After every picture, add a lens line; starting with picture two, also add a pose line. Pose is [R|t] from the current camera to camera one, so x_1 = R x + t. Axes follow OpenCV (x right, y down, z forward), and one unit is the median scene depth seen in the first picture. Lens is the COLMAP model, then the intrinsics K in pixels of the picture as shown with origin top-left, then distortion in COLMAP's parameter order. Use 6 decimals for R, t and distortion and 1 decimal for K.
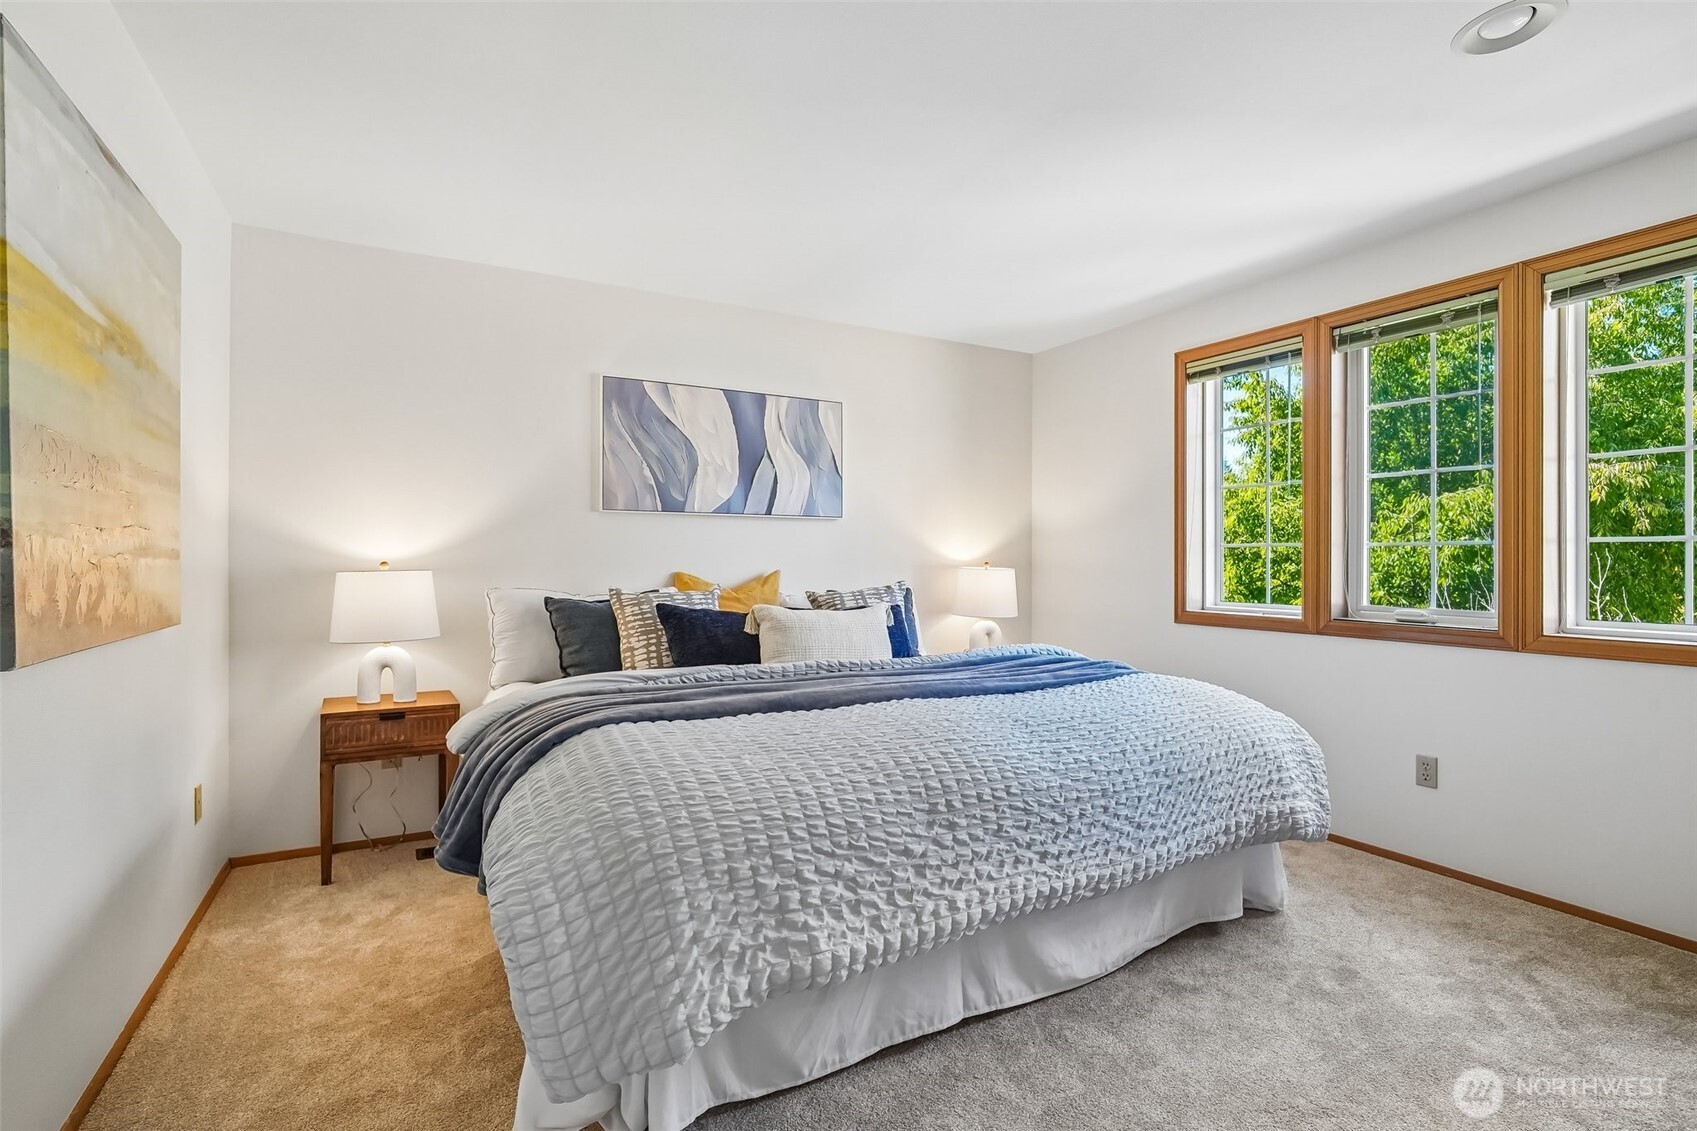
lens RADIAL K [[799.6, 0, 848.3], [0, 799.6, 562.8], [0, 0, 1]] dist [-0.012258, 0.002375]
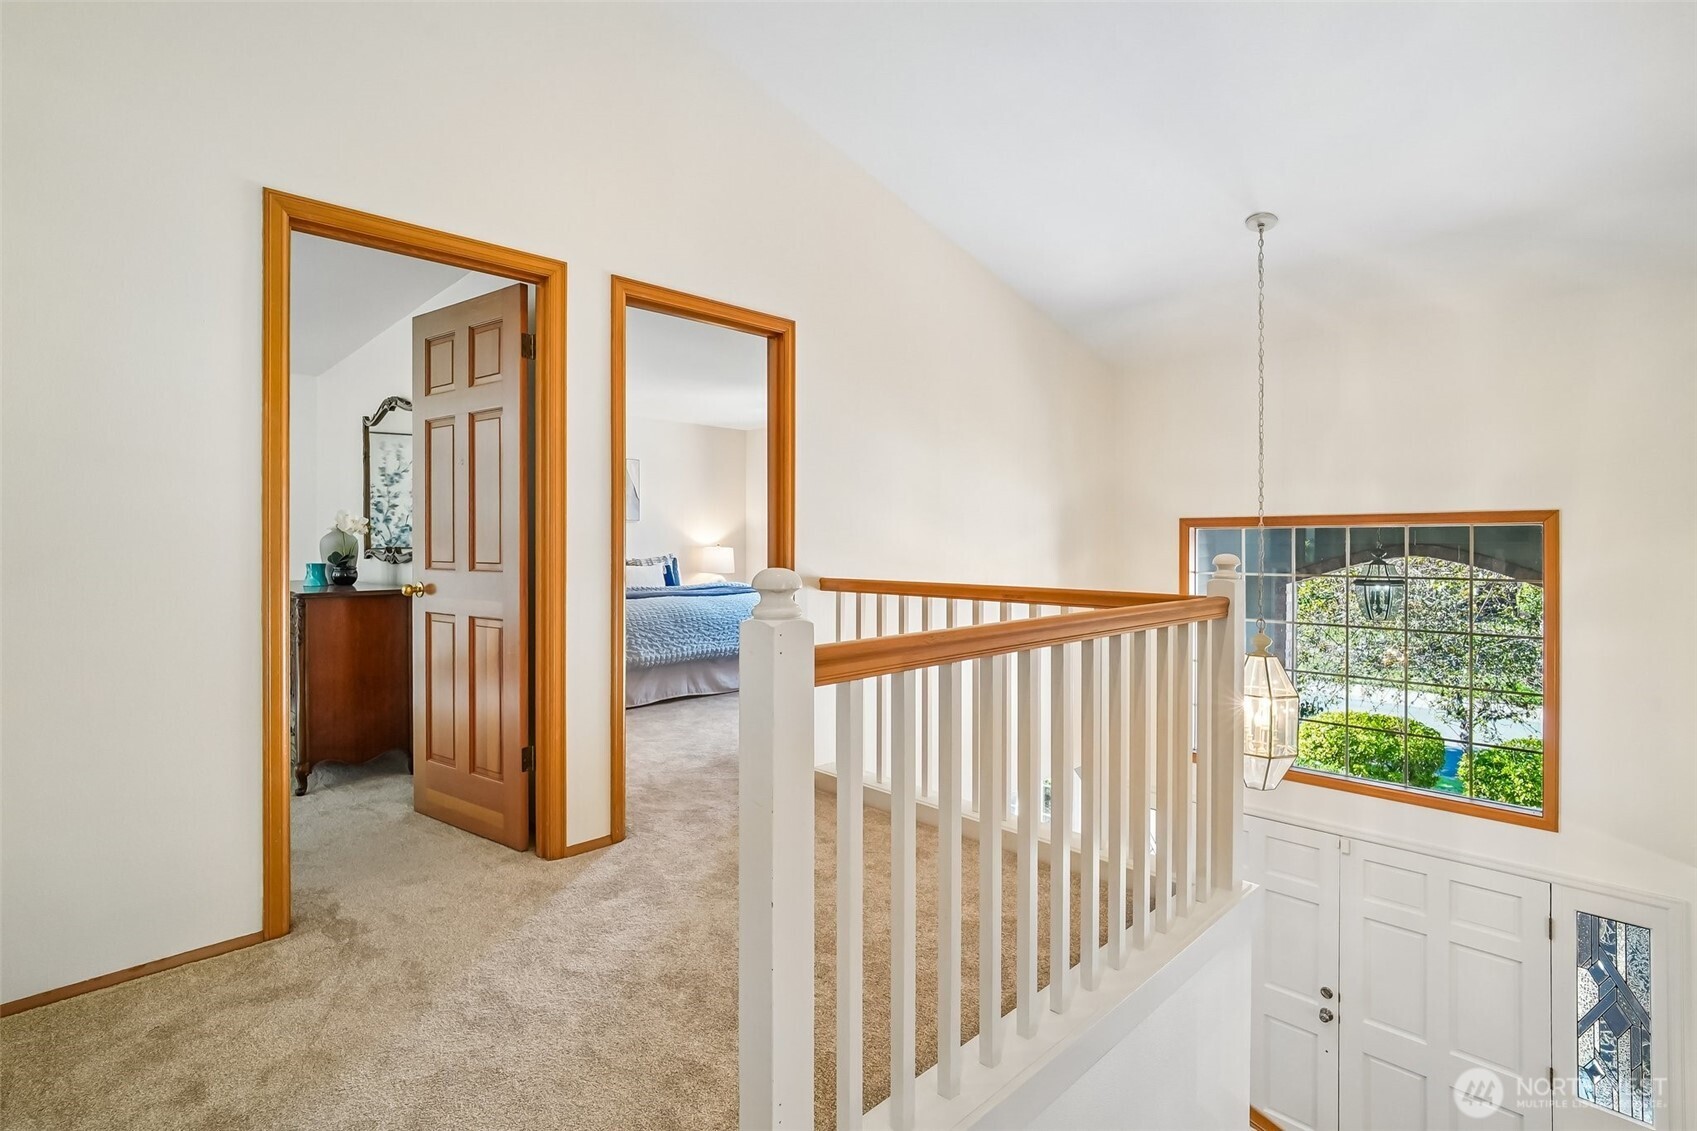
lens RADIAL K [[799.6, 0, 846.9], [0, 799.6, 553.9], [0, 0, 1]] dist [-0.012258, 0.002375]
pose [[0.964939, -0.001853, 0.262468, -0.065270], [-0.000197, 0.999970, 0.007784, 0.014750], [-0.262475, -0.007563, 0.964909, -2.023639]]
